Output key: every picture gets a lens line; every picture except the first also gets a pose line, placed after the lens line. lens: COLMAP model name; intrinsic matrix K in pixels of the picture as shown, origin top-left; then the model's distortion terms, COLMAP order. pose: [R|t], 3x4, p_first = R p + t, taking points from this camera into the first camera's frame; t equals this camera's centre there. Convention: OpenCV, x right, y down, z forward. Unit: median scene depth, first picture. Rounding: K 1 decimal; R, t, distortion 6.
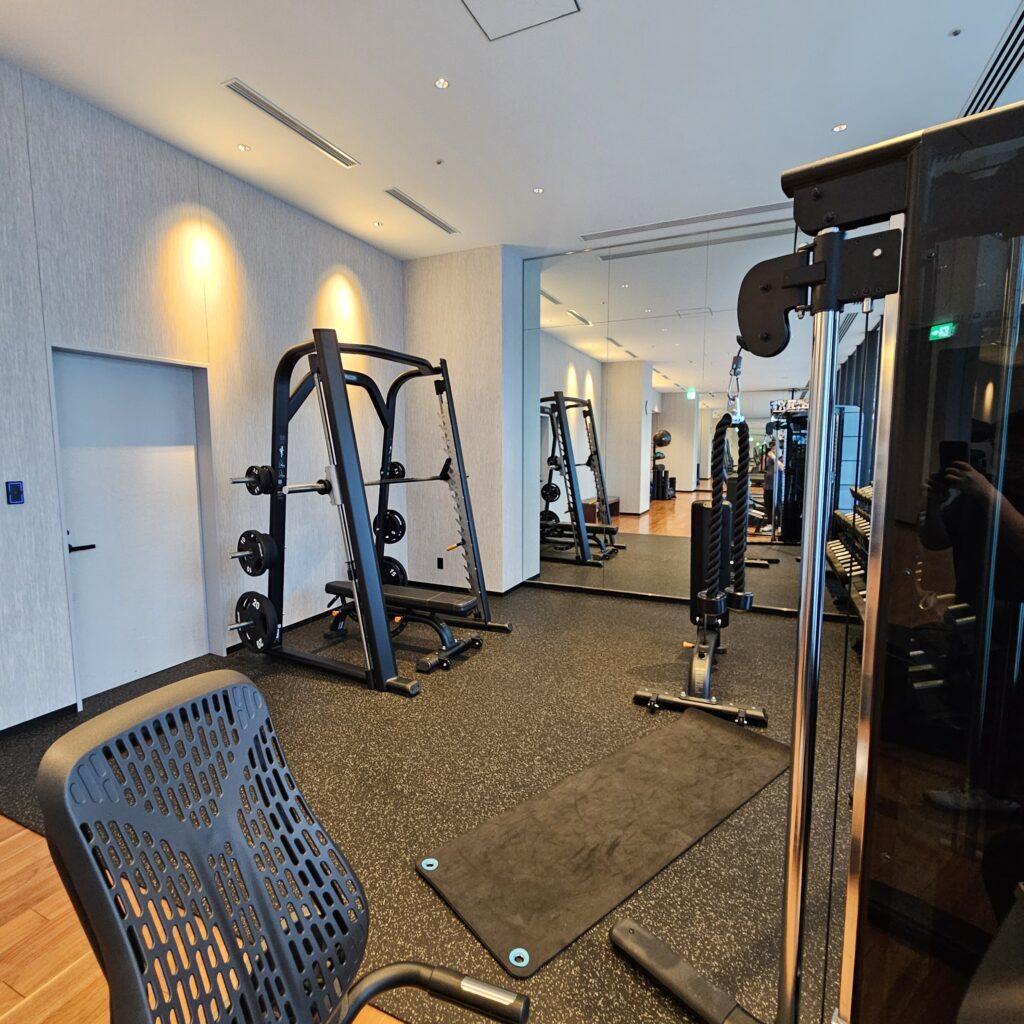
lens RADIAL K [[560.8, 0, 512.0], [0, 560.8, 512.0], [0, 0, 1]] dist [0.001647, 0.000064]
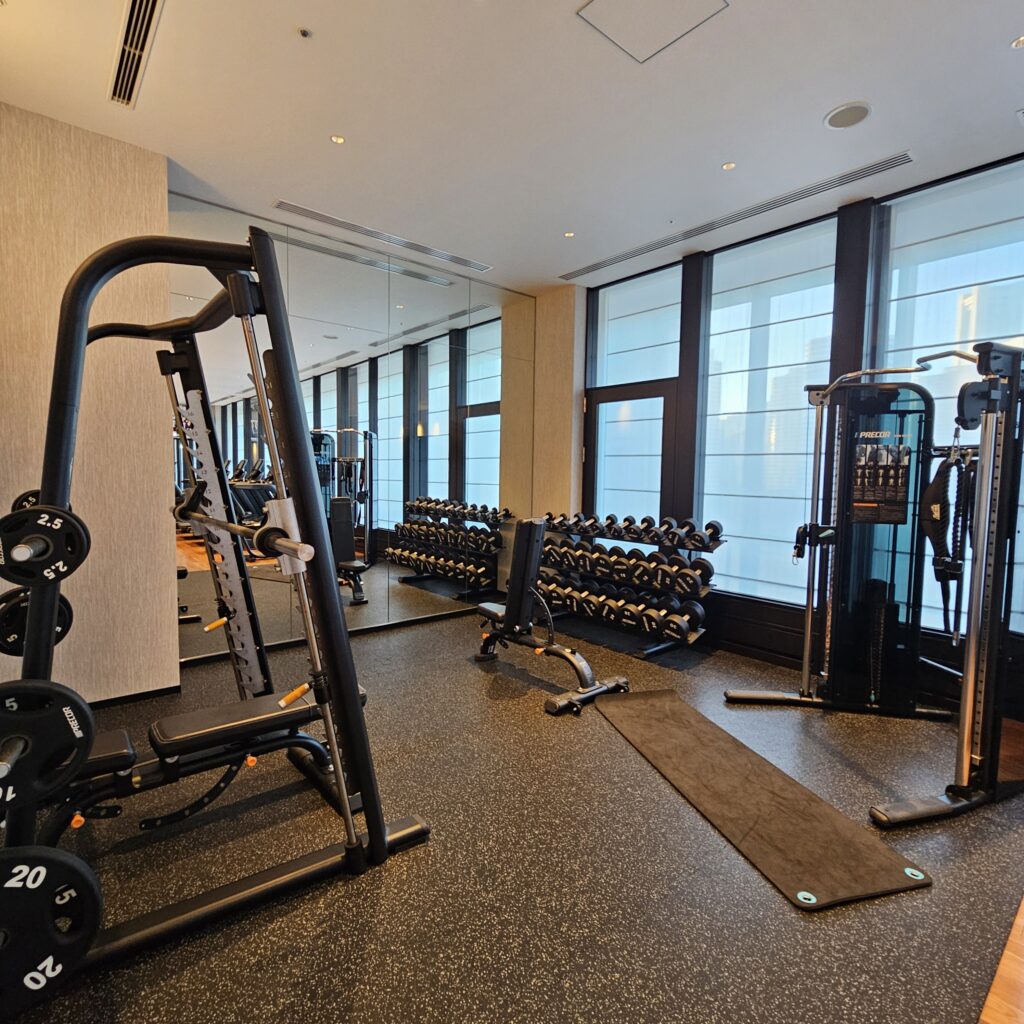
lens RADIAL K [[560.8, 0, 512.0], [0, 560.8, 512.0], [0, 0, 1]] dist [0.001647, 0.000064]
pose [[0.423690, -0.058861, 0.903893, -0.803252], [0.086724, 0.995938, 0.024204, -0.075285], [-0.901646, 0.068134, 0.427074, 0.660278]]
